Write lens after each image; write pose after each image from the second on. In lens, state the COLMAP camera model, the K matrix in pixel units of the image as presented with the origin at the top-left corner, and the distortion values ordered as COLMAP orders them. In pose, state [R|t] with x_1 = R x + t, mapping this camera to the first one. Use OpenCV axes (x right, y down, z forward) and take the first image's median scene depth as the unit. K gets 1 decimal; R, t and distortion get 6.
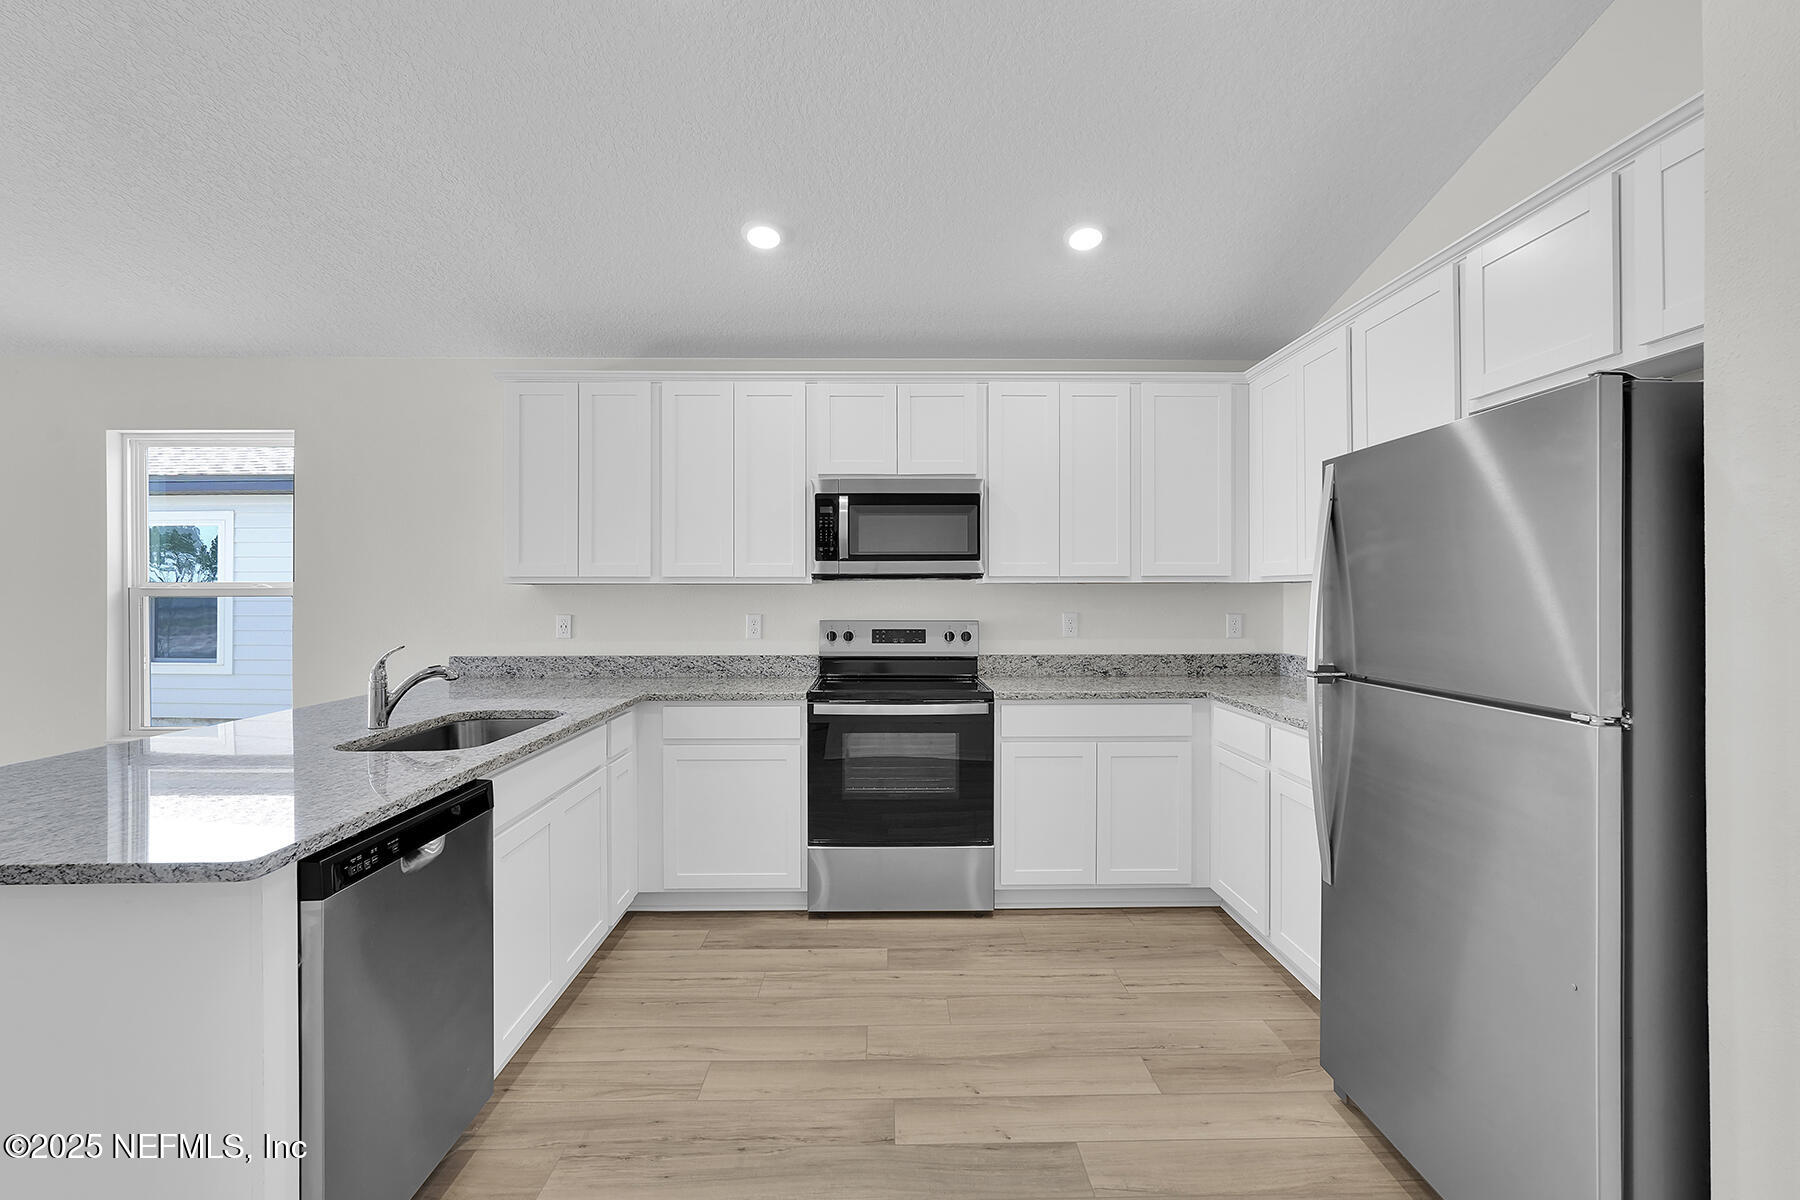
lens RADIAL K [[808.5, 0, 899.7], [0, 808.5, 592.1], [0, 0, 1]] dist [-0.012103, 0.001218]
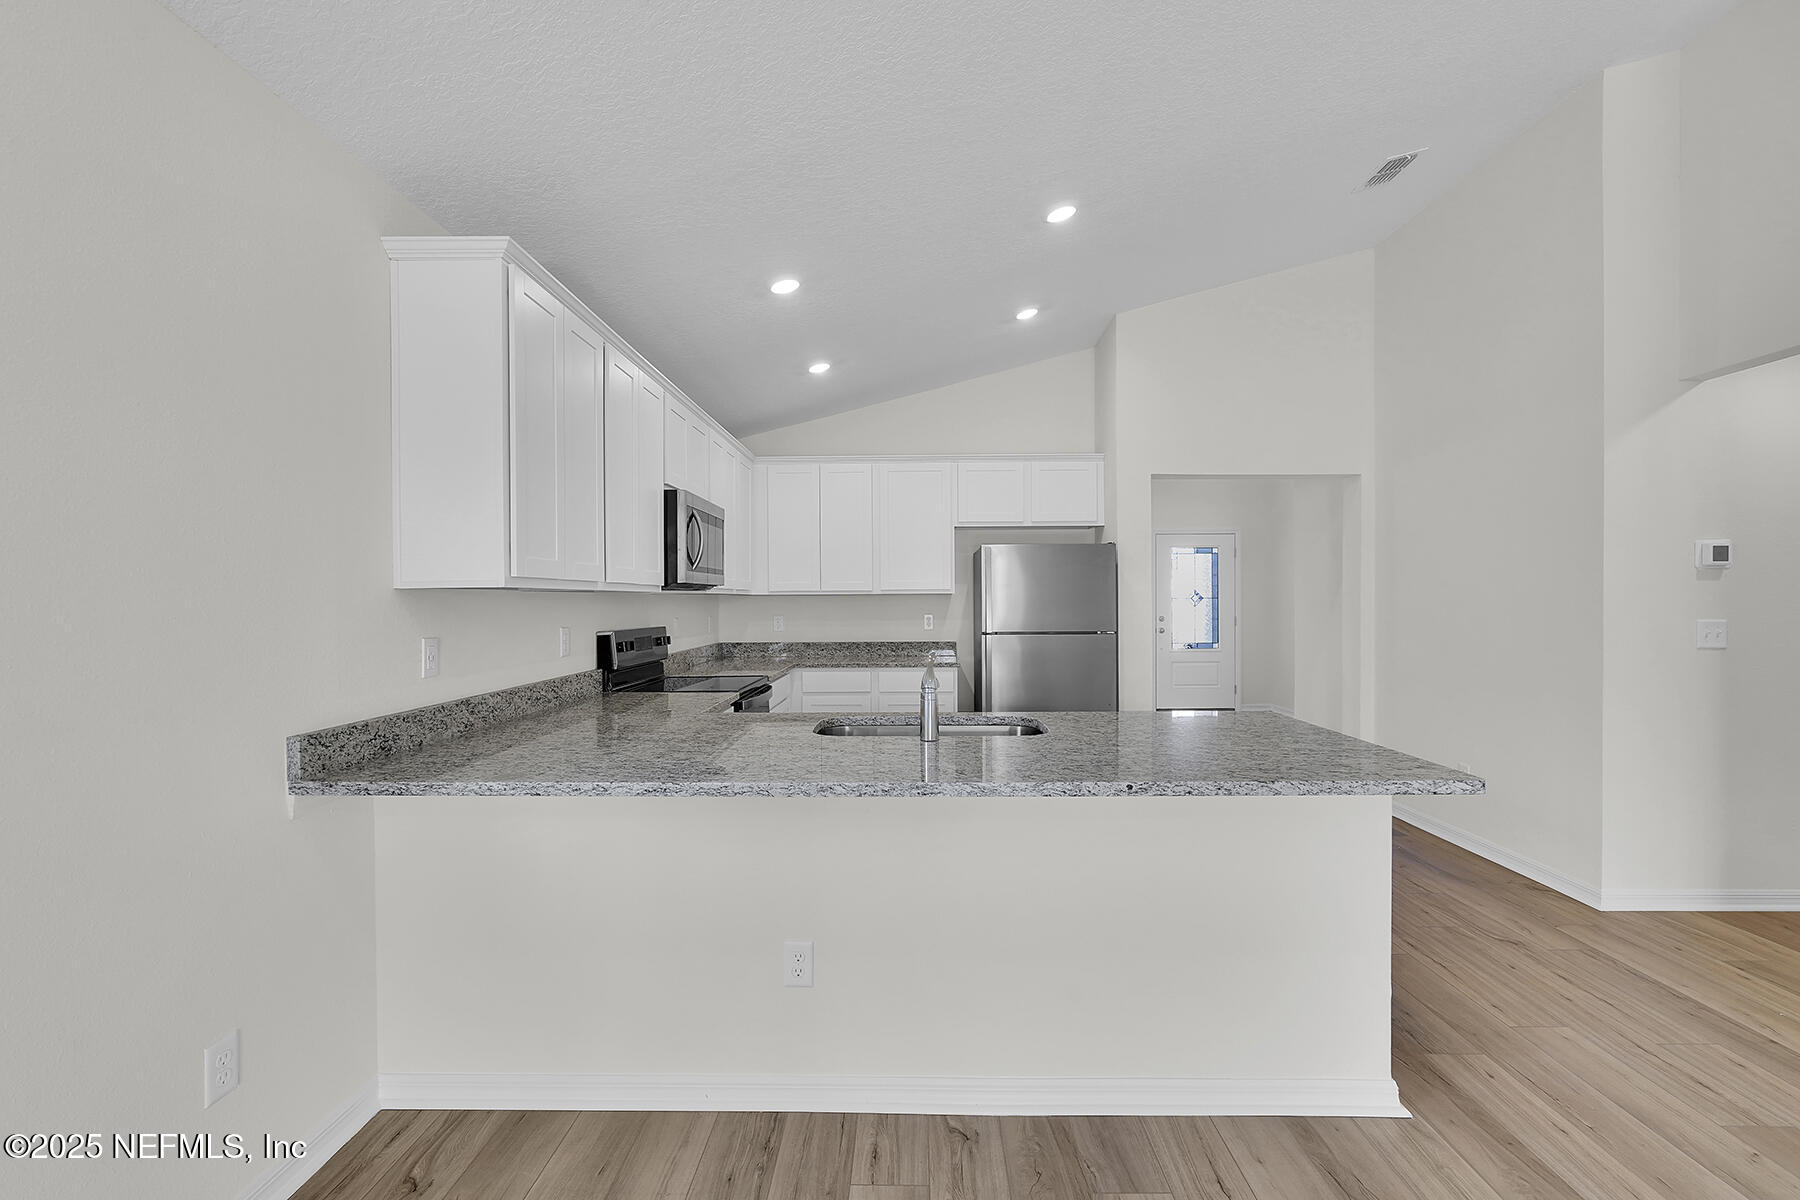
lens RADIAL K [[805.4, 0, 903.6], [0, 805.4, 602.1], [0, 0, 1]] dist [-0.011447, 0.000368]
pose [[0.035208, -0.001332, 0.999379, -1.169988], [0.004053, 0.999991, 0.001190, 0.002053], [-0.999372, 0.004008, 0.035214, 0.721391]]
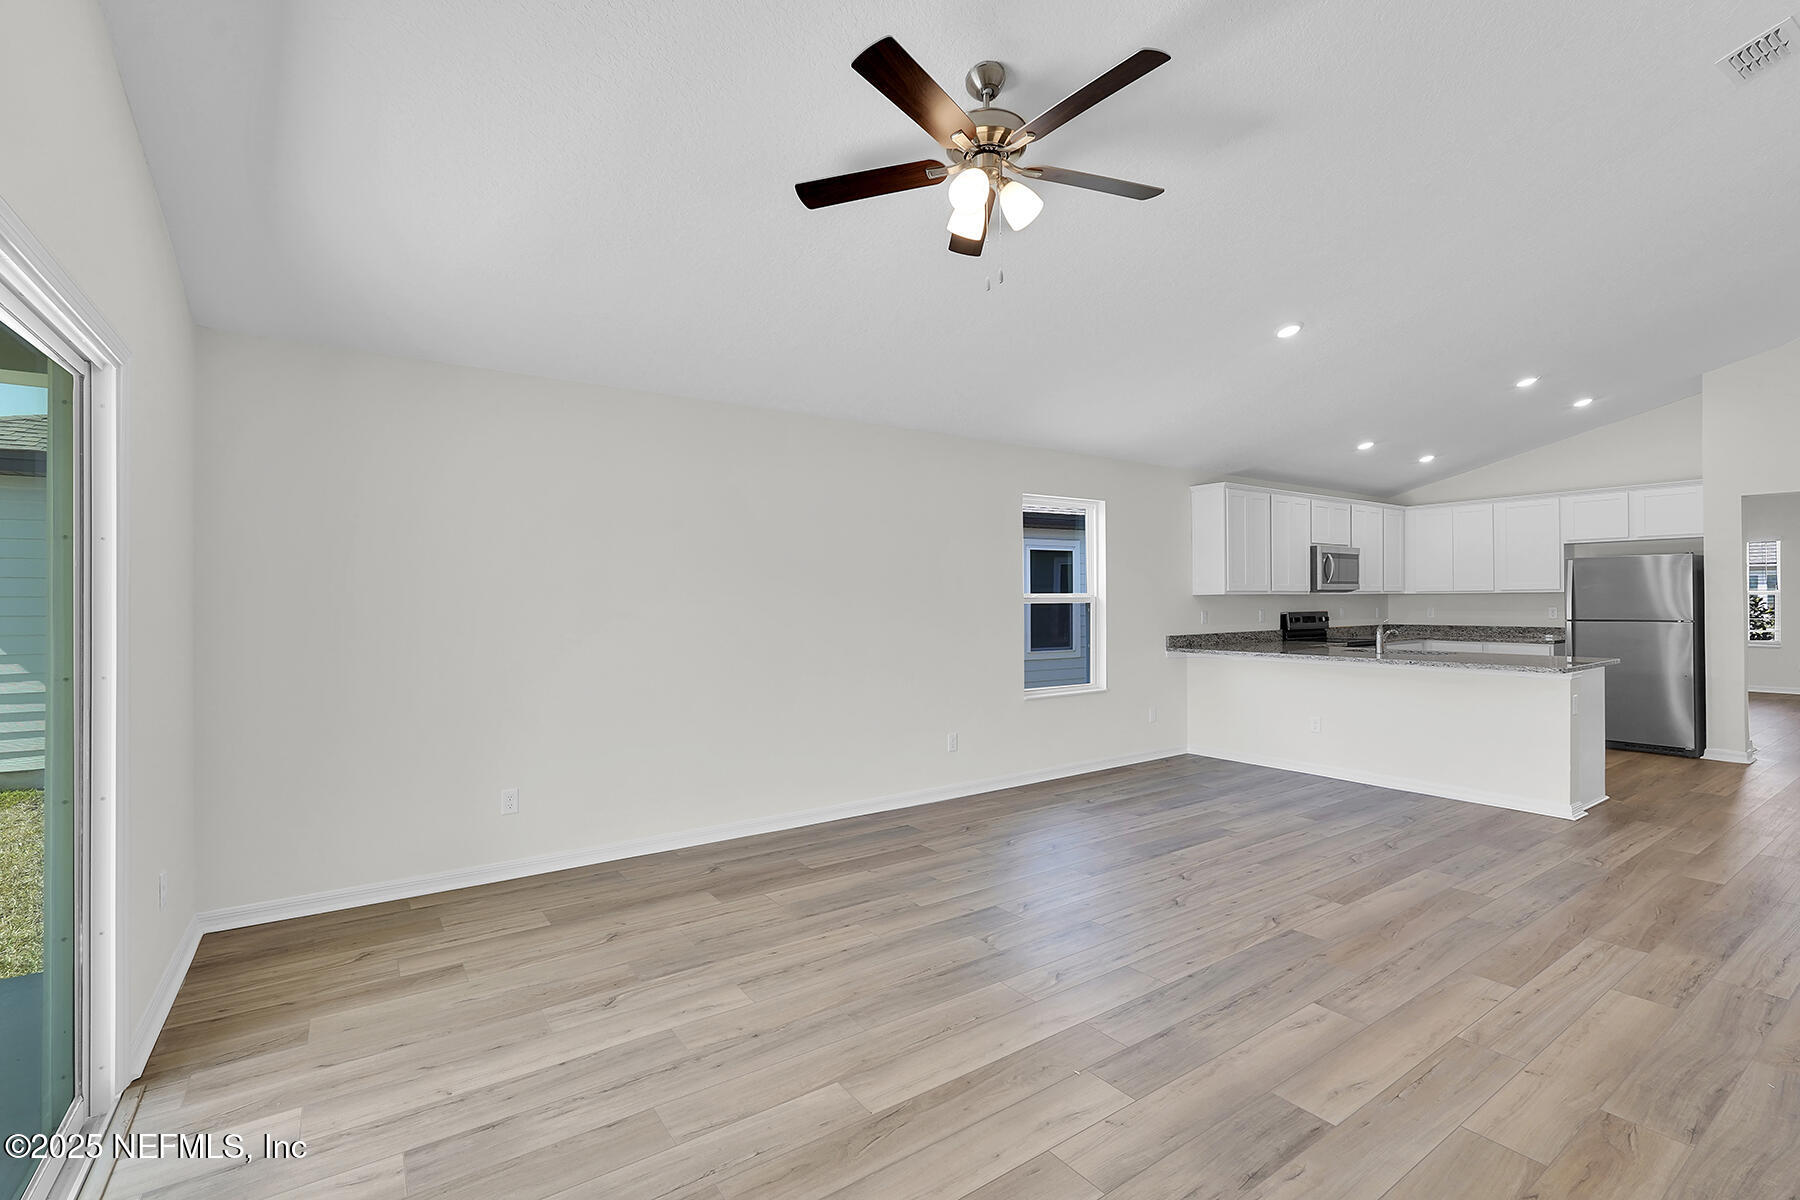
lens RADIAL K [[794.6, 0, 900.0], [0, 794.6, 600.0], [0, 0, 1]] dist [-0.006181, 0.000435]
pose [[0.831968, -0.004530, 0.554805, -2.320891], [0.005606, 0.999984, -0.000241, -0.001040], [-0.554796, 0.003311, 0.831980, -0.143231]]
